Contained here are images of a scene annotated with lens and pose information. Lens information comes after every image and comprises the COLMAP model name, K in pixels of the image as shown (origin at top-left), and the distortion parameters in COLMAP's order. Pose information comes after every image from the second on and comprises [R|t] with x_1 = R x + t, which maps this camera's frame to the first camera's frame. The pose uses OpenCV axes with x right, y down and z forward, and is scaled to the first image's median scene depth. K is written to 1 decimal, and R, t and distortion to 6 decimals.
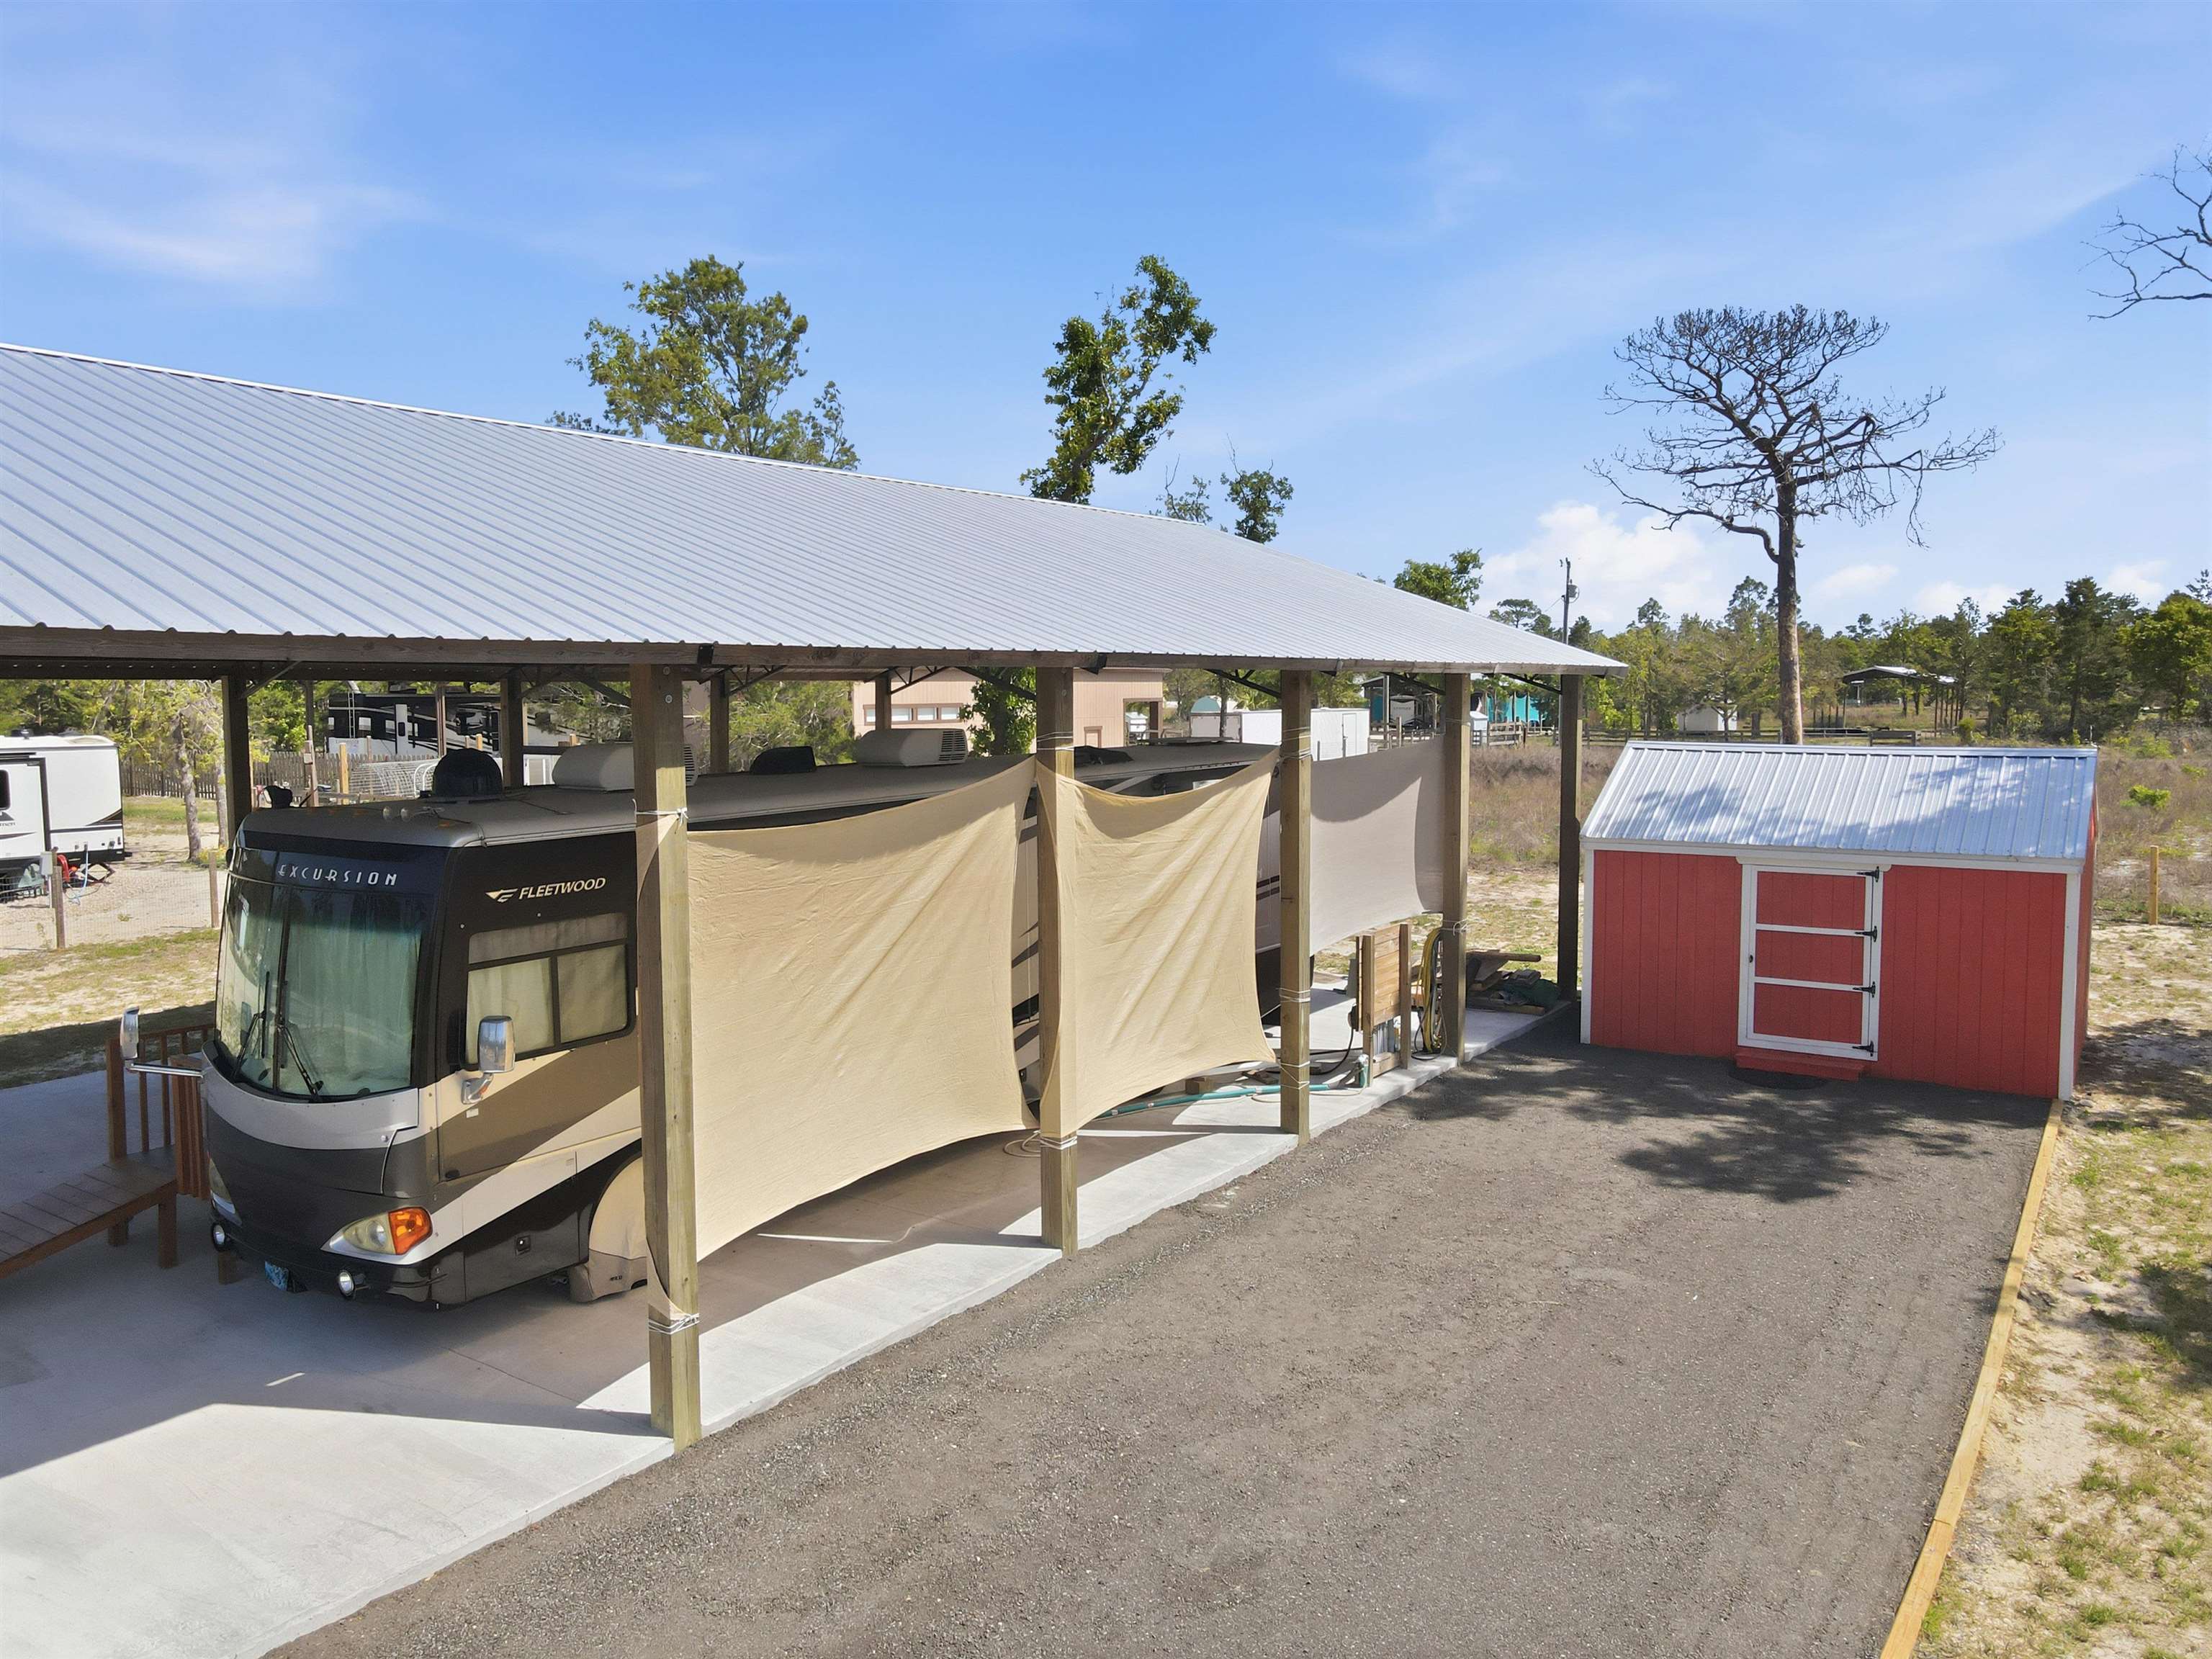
lens RADIAL K [[1624.8, 0, 1095.2], [0, 1624.8, 815.0], [0, 0, 1]] dist [0.004583, 0.020986]
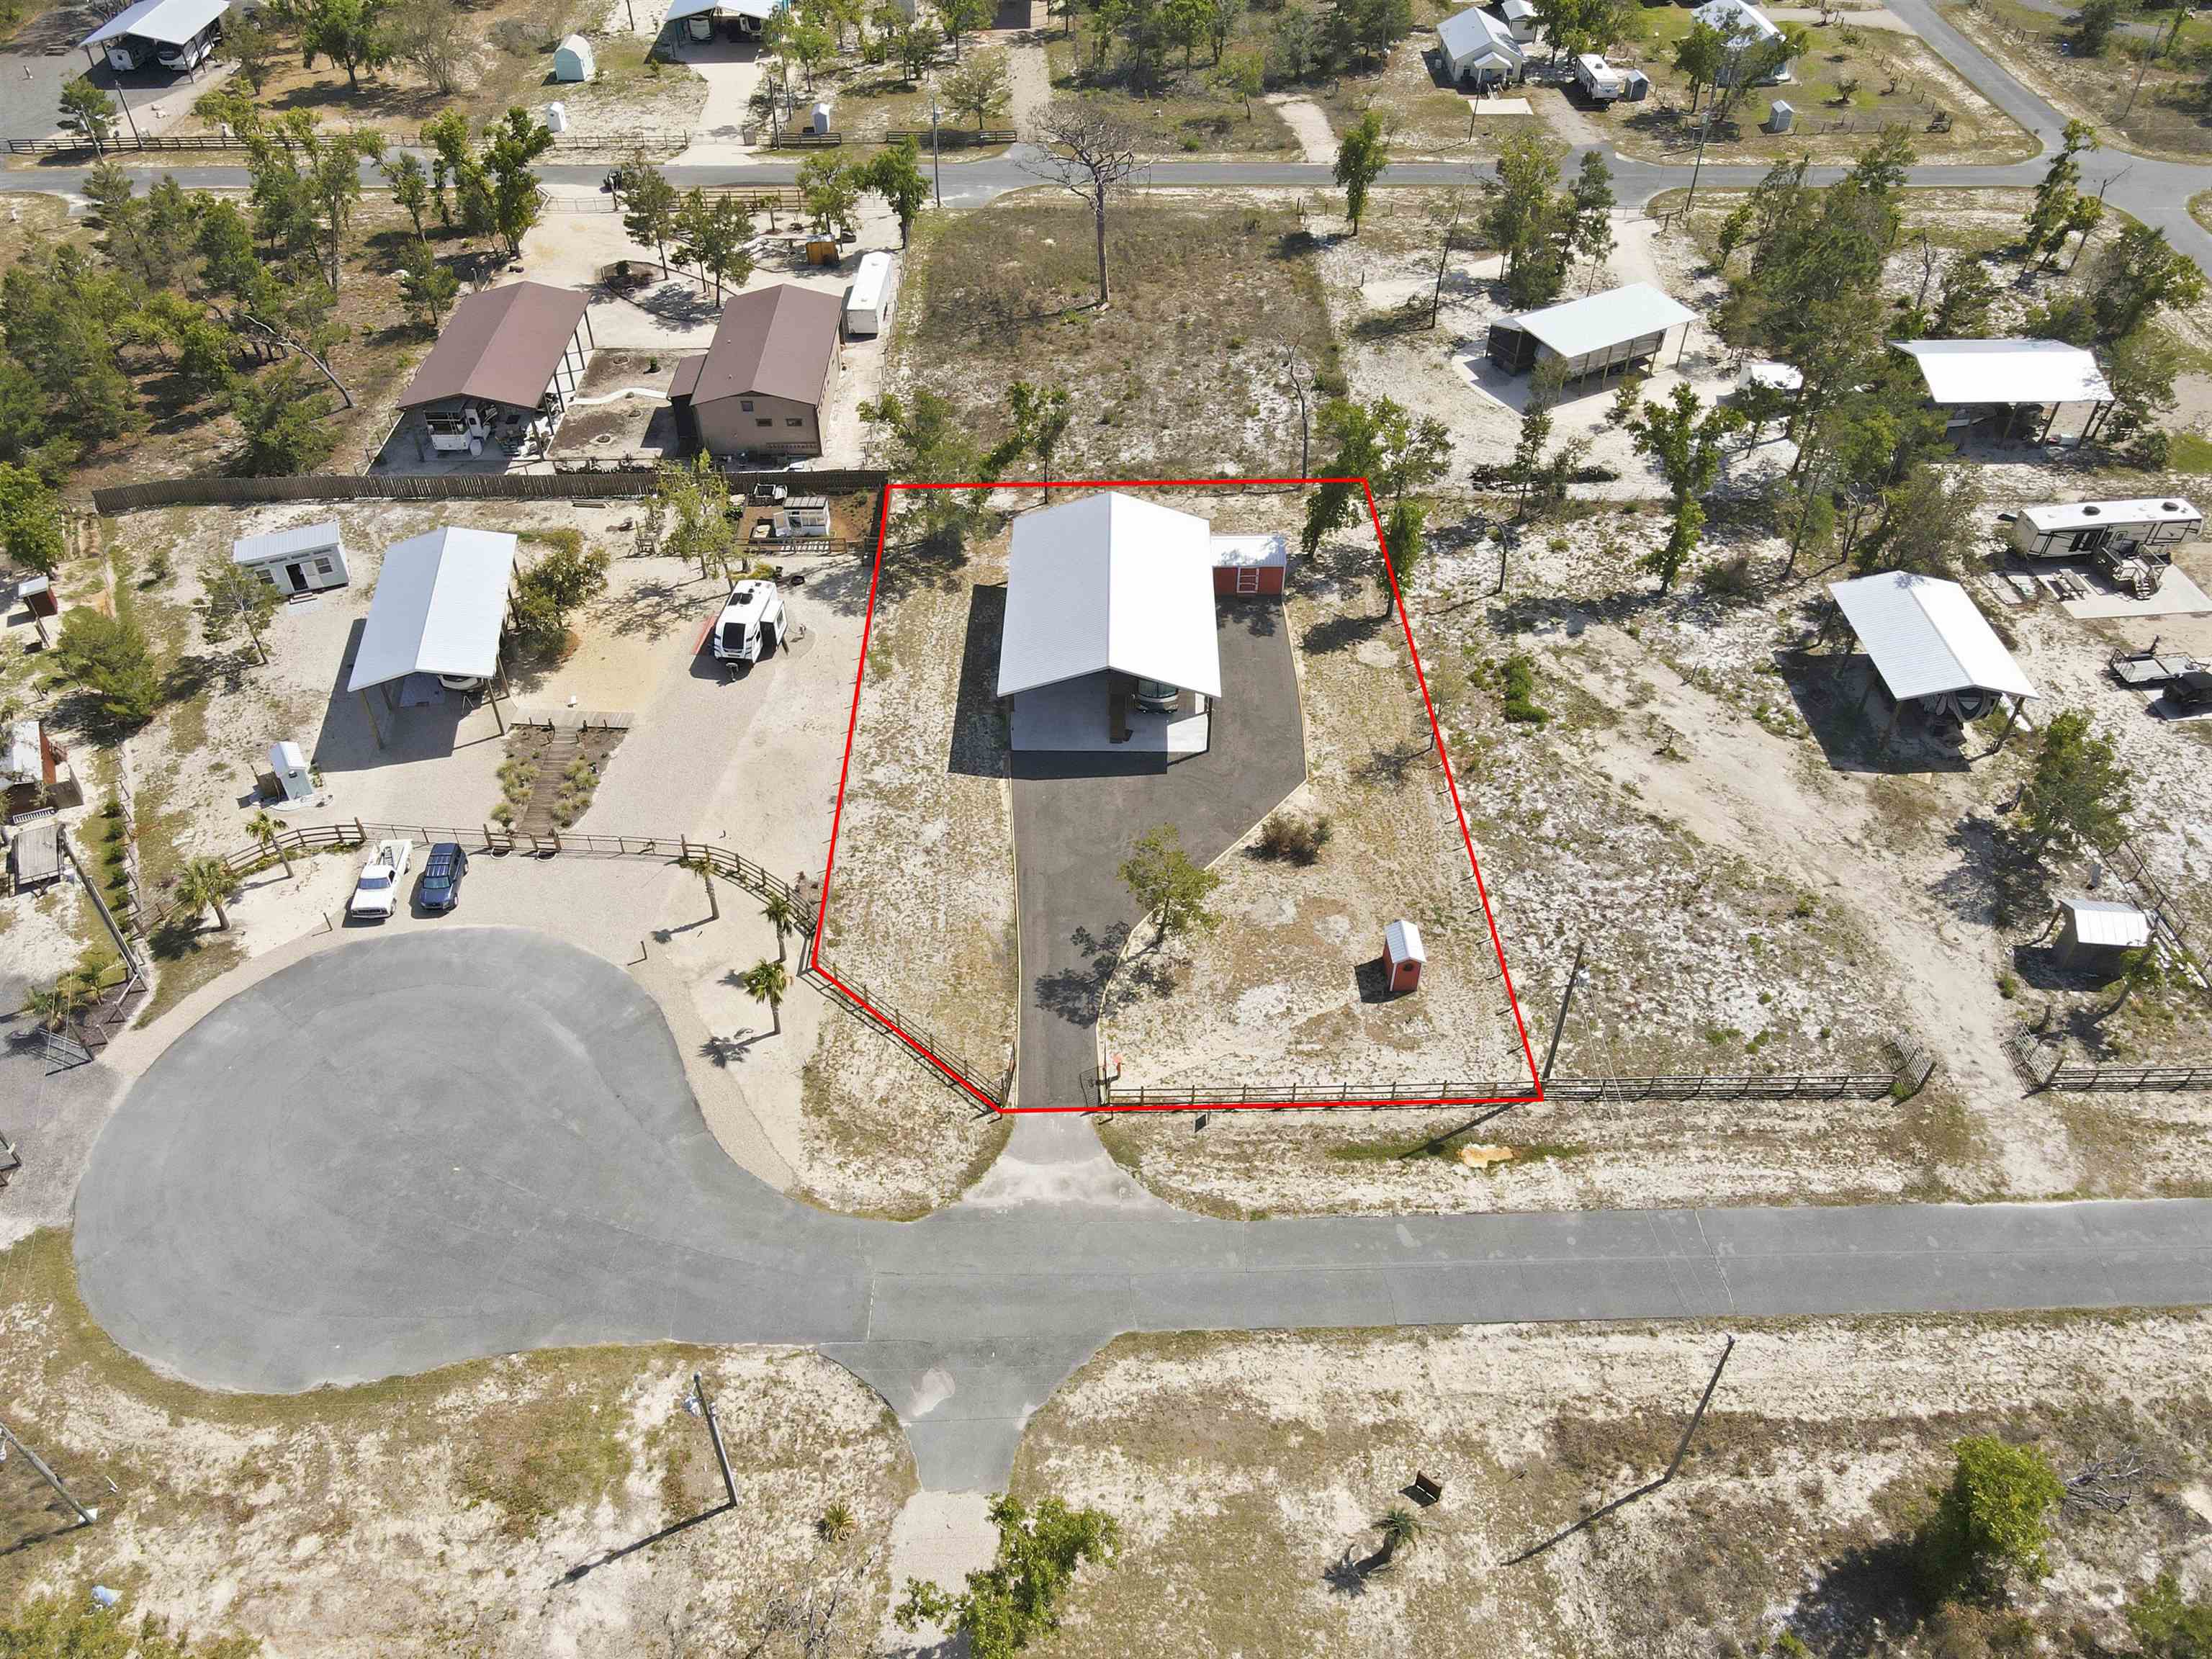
lens RADIAL K [[1624.8, 0, 1101.5], [0, 1624.8, 827.2], [0, 0, 1]] dist [0.004583, 0.020986]
pose [[0.817134, -0.382426, 0.431326, -1.681794], [0.037590, 0.782006, 0.622136, -1.682732], [-0.575220, -0.492155, 0.653379, -1.757698]]
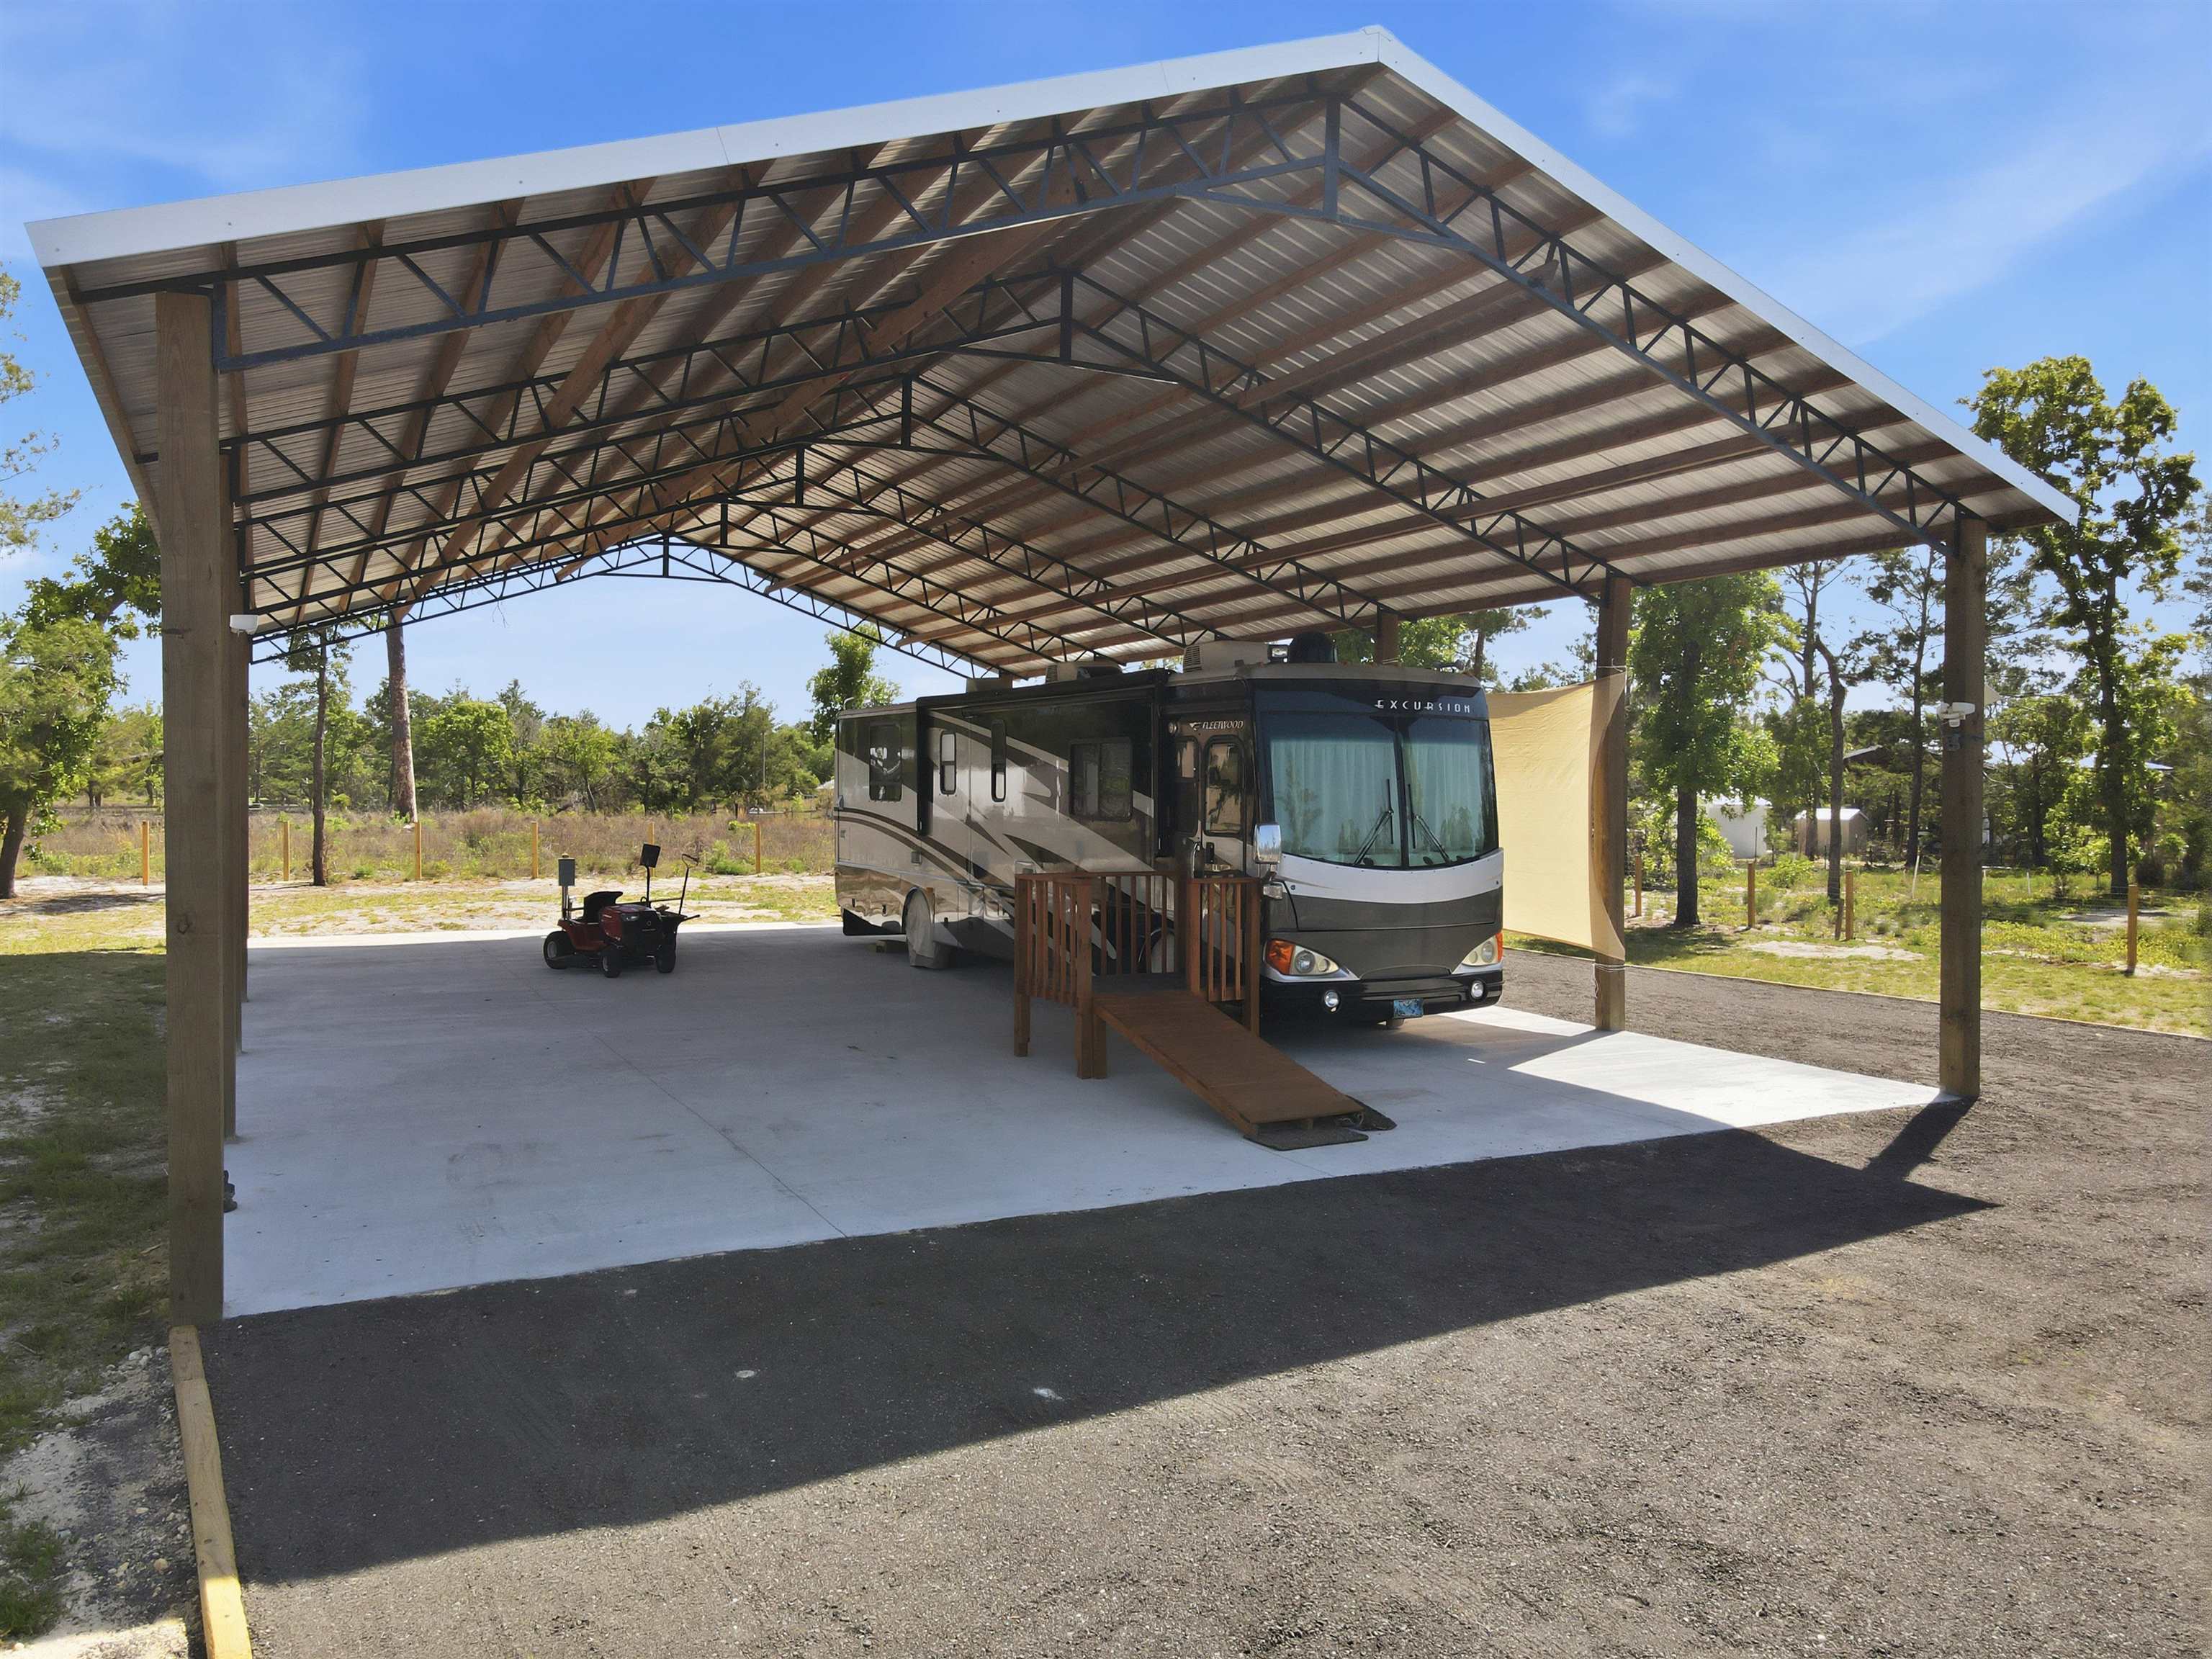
lens RADIAL K [[1624.8, 0, 1093.5], [0, 1624.8, 811.3], [0, 0, 1]] dist [0.004583, 0.020986]
pose [[0.456718, -0.001345, 0.889611, -0.587810], [0.063221, 0.997520, -0.030949, 0.048330], [-0.887362, 0.070377, 0.455670, 0.200909]]
